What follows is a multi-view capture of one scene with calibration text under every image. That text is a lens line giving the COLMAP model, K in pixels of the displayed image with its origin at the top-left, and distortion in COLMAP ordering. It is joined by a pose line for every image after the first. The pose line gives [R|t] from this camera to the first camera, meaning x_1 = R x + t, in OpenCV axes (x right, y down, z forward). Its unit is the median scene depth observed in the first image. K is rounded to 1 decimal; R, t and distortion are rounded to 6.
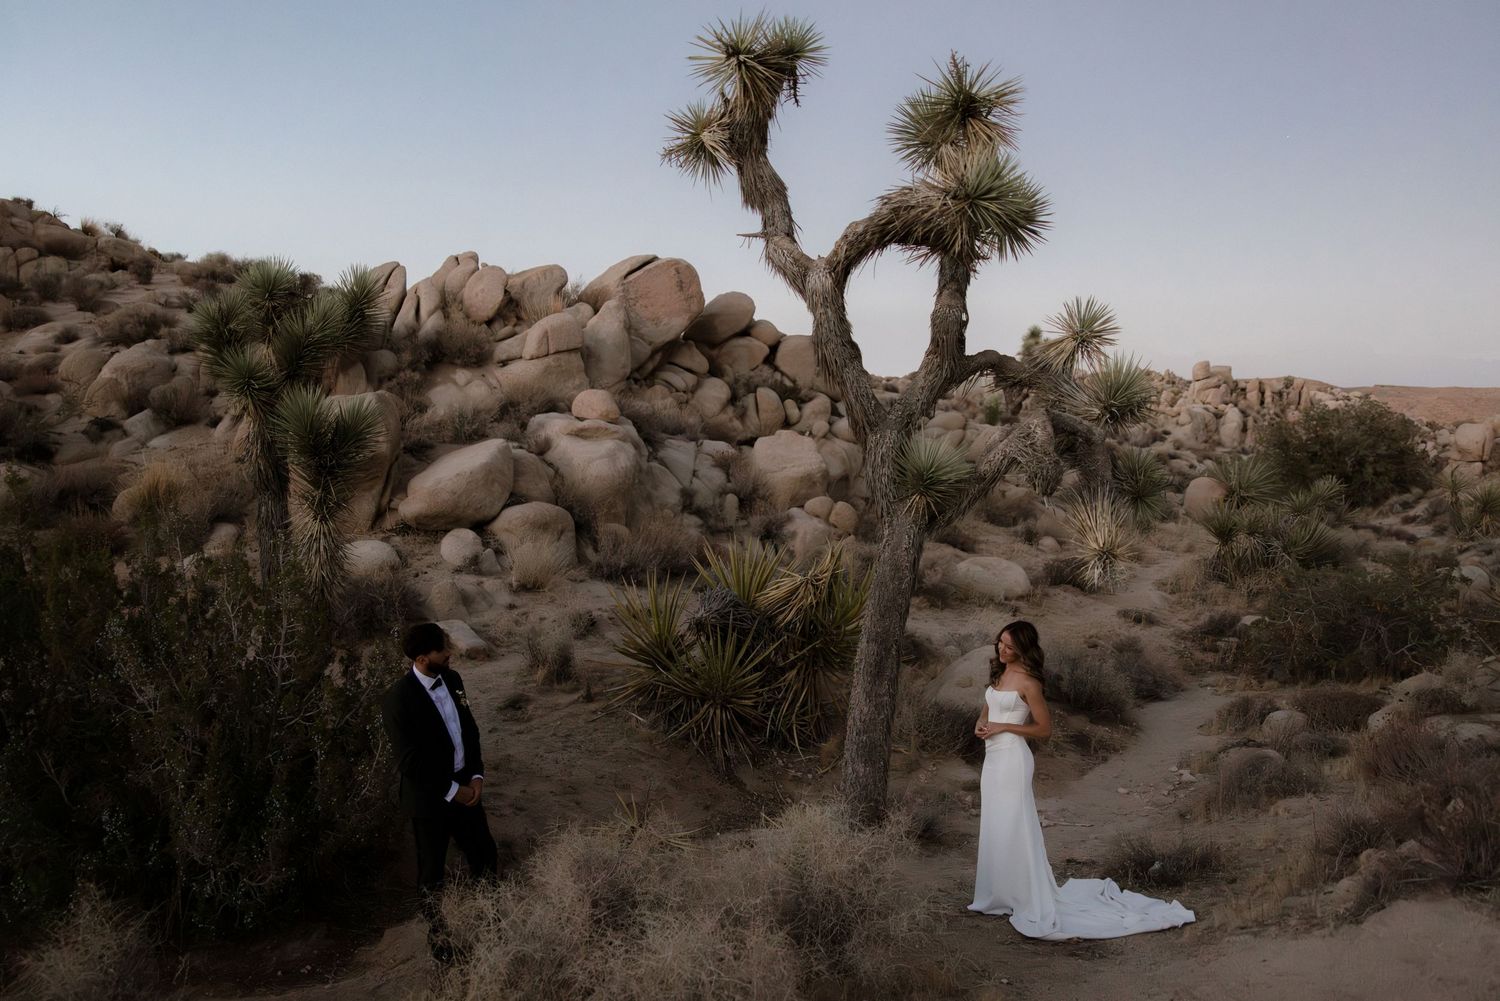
lens RADIAL K [[1242.4, 0, 750.0], [0, 1242.4, 500.5], [0, 0, 1]] dist [-0.103982, 0.114435]
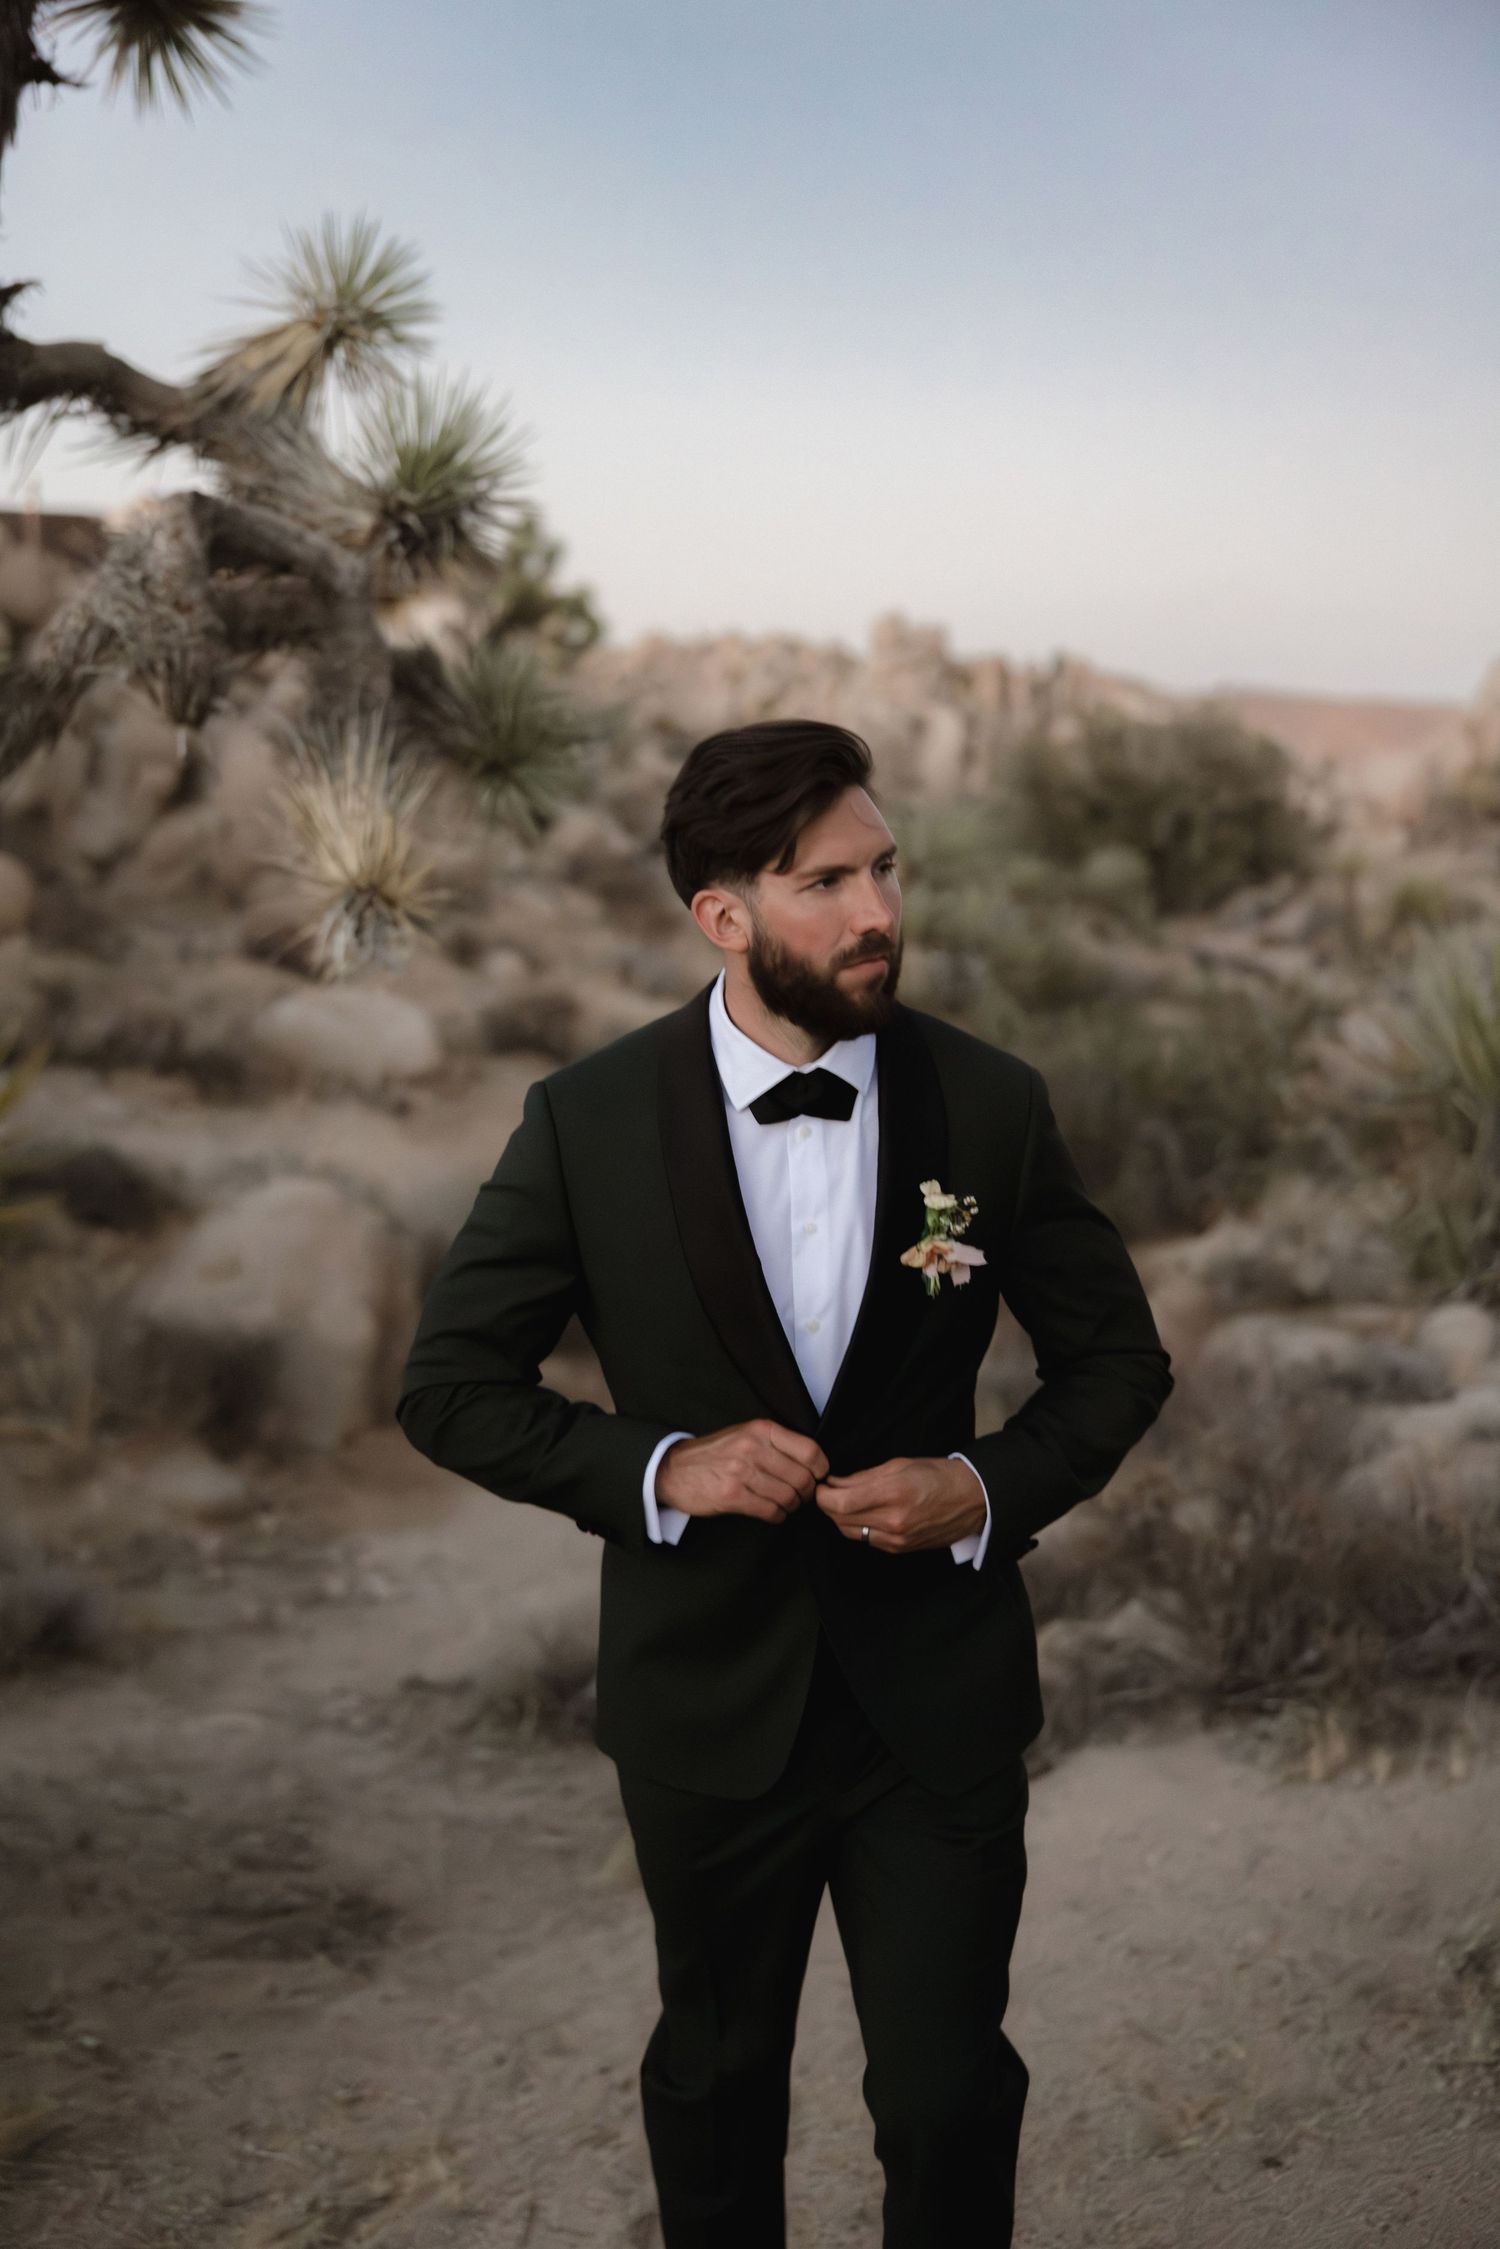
lens RADIAL K [[2617.8, 0, 750.0], [0, 2617.8, 1124.5], [0, 0, 1]] dist [0.002434, 0.034480]
pose [[0.957040, -0.010438, 0.289769, 0.069653], [-0.013548, 0.996651, 0.080647, 0.019518], [-0.289640, -0.081108, 0.953693, 0.082360]]
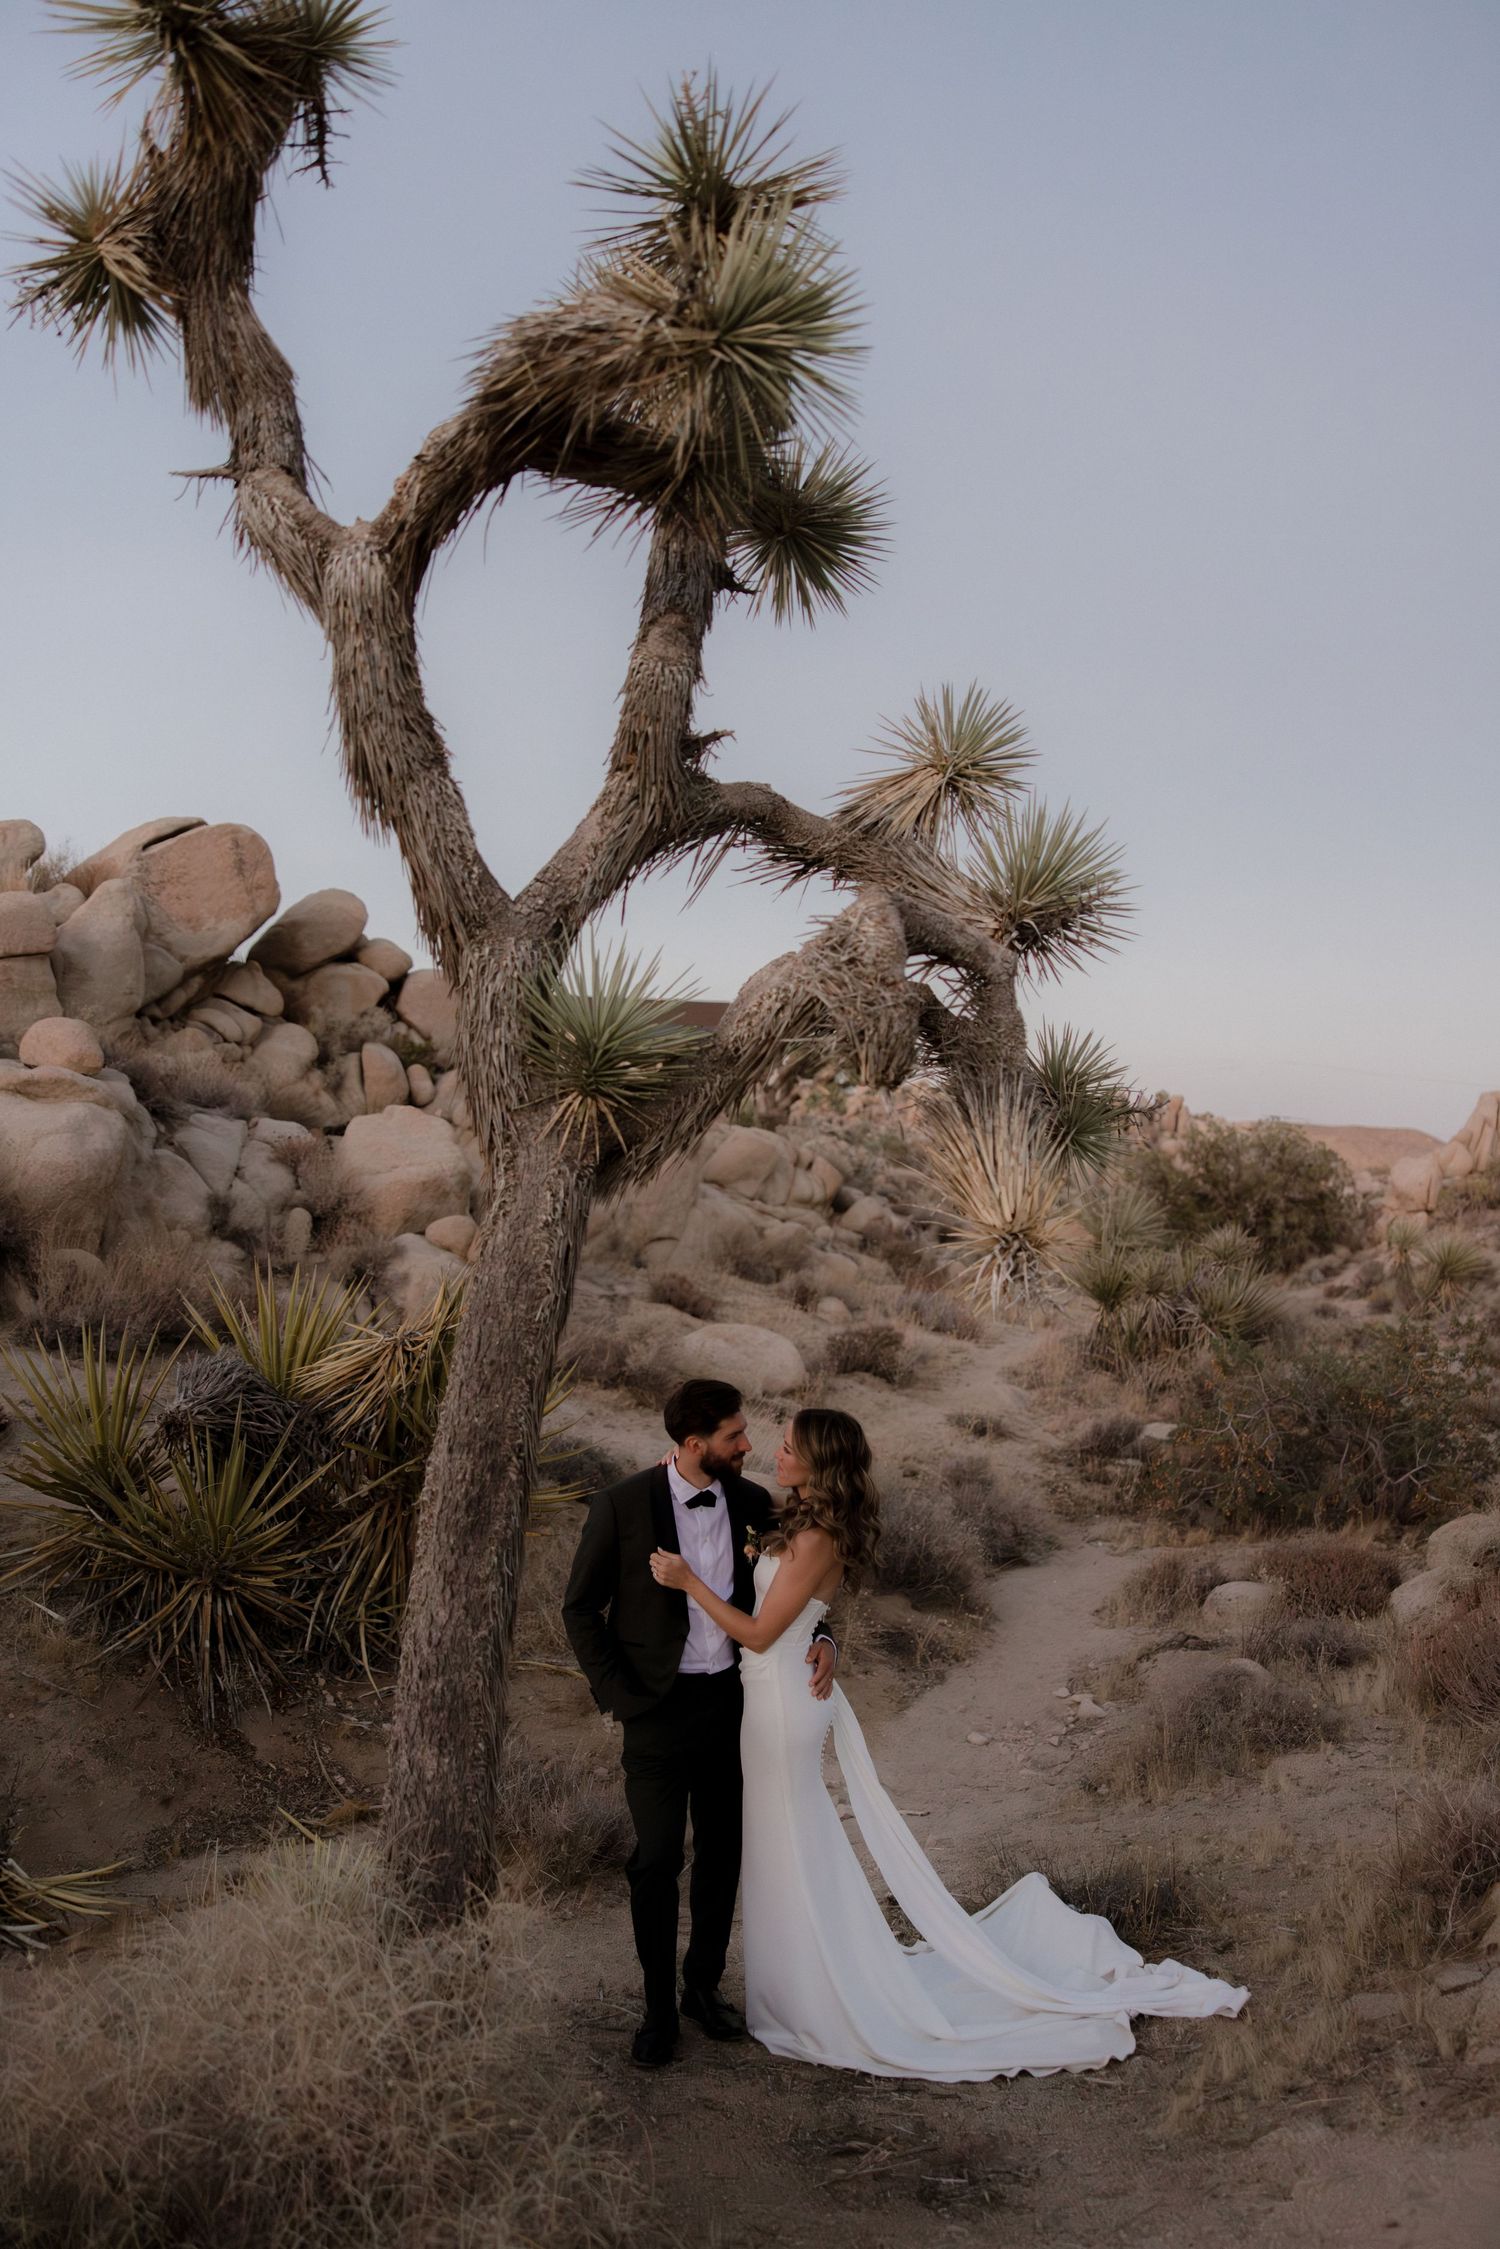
lens RADIAL K [[1797.1, 0, 735.4], [0, 1797.1, 1131.1], [0, 0, 1]] dist [-0.107345, 0.109005]
pose [[0.981898, 0.031117, 0.186836, 0.032205], [-0.016910, 0.996876, -0.077154, 0.022945], [-0.188653, 0.072598, 0.979357, 0.171074]]
